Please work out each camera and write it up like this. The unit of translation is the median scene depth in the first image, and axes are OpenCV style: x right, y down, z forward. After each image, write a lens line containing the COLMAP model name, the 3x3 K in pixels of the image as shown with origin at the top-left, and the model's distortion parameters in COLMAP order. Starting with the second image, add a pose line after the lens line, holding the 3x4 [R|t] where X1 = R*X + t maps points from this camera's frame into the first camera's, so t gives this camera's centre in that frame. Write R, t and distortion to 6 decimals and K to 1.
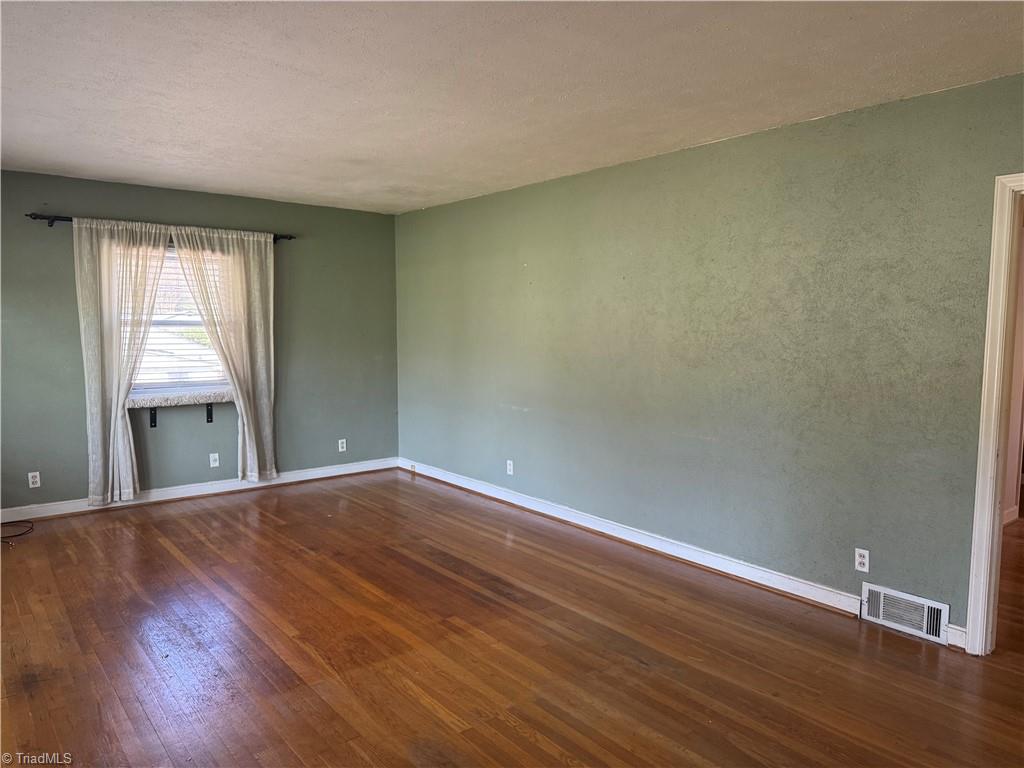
lens RADIAL K [[725.8, 0, 515.5], [0, 725.8, 382.8], [0, 0, 1]] dist [0.054720, -0.047882]
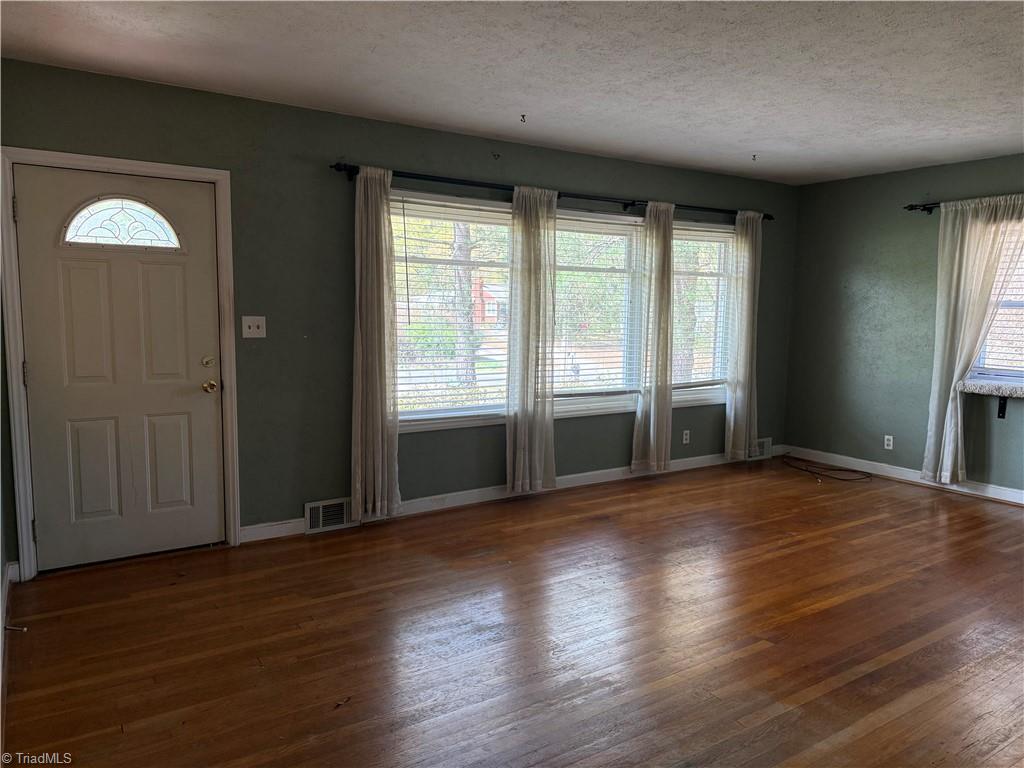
lens RADIAL K [[725.8, 0, 520.8], [0, 725.8, 383.3], [0, 0, 1]] dist [0.054720, -0.047882]
pose [[-0.081899, 0.101382, -0.991471, 0.498109], [-0.098794, 0.989087, 0.109299, -0.025722], [0.991732, 0.106903, -0.070989, 0.499048]]
